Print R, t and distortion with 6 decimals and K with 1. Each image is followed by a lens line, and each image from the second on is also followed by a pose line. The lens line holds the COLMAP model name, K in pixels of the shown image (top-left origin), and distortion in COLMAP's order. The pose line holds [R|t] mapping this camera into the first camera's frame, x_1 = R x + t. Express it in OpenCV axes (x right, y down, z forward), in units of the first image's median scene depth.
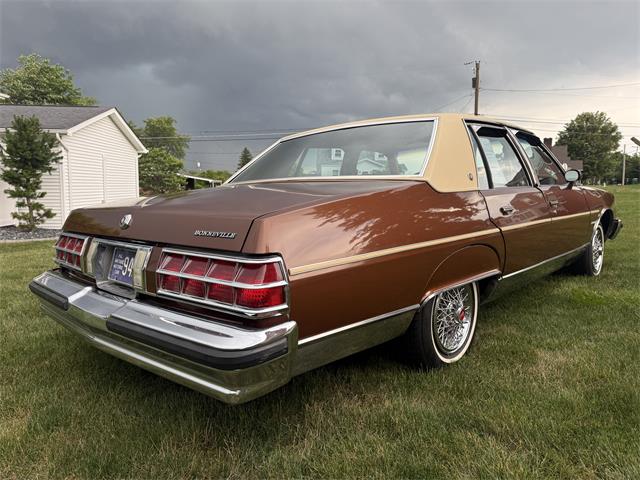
lens RADIAL K [[451.2, 0, 319.2], [0, 451.2, 243.7], [0, 0, 1]] dist [0.078747, -0.135970]
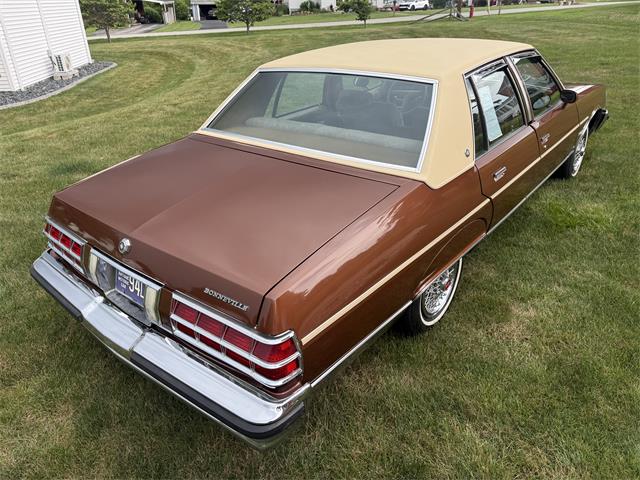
lens RADIAL K [[451.2, 0, 319.2], [0, 451.2, 243.7], [0, 0, 1]] dist [0.078747, -0.135970]
pose [[0.997627, -0.050672, 0.046606, -0.044067], [0.029816, 0.928179, 0.370939, -0.387073], [-0.062055, -0.368669, 0.927487, 0.049859]]
